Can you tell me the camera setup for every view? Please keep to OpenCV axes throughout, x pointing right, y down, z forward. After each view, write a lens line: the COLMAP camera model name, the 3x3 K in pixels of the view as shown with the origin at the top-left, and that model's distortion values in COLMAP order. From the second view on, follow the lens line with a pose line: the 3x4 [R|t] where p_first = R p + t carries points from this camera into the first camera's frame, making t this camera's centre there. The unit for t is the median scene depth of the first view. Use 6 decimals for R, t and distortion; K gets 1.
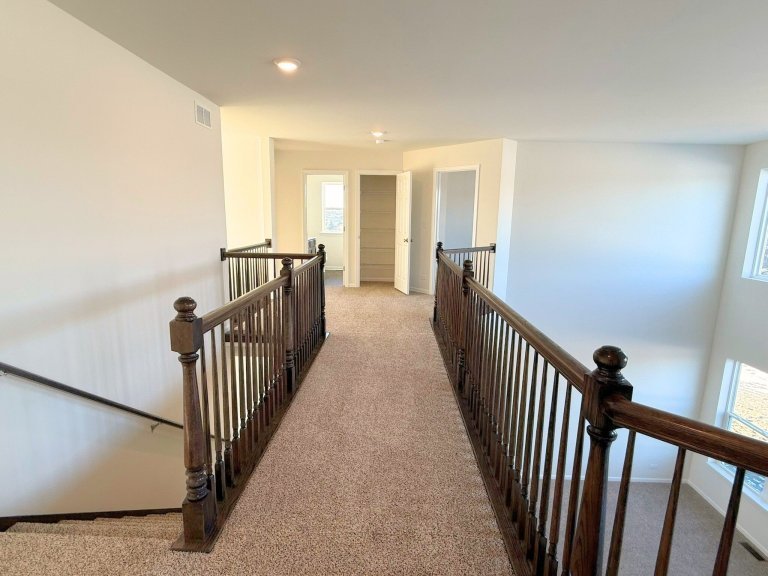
lens RADIAL K [[432.3, 0, 389.2], [0, 432.3, 289.3], [0, 0, 1]] dist [0.003537, 0.012863]
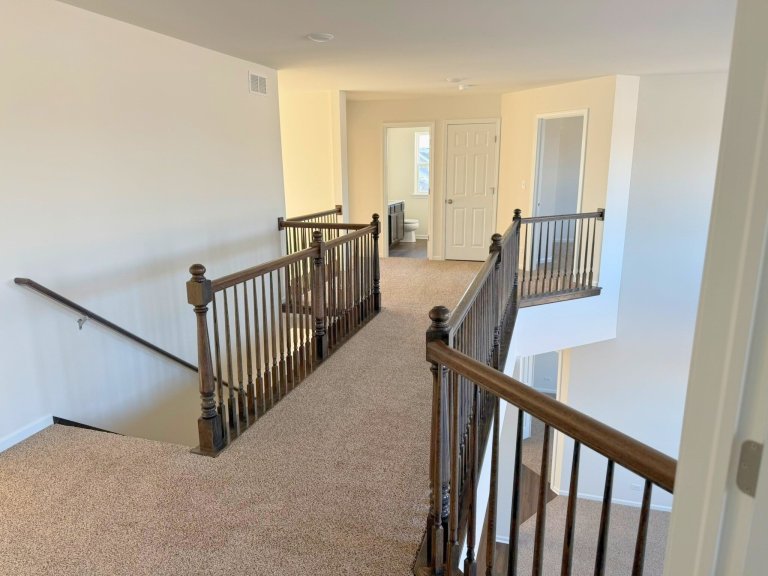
lens RADIAL K [[557.1, 0, 373.9], [0, 557.1, 289.9], [0, 0, 1]] dist [0.145324, -0.178590]
pose [[0.961015, 0.037004, -0.274010, 0.199480], [-0.023399, 0.998333, 0.052755, -0.002572], [0.275505, -0.044286, 0.960279, -0.198827]]
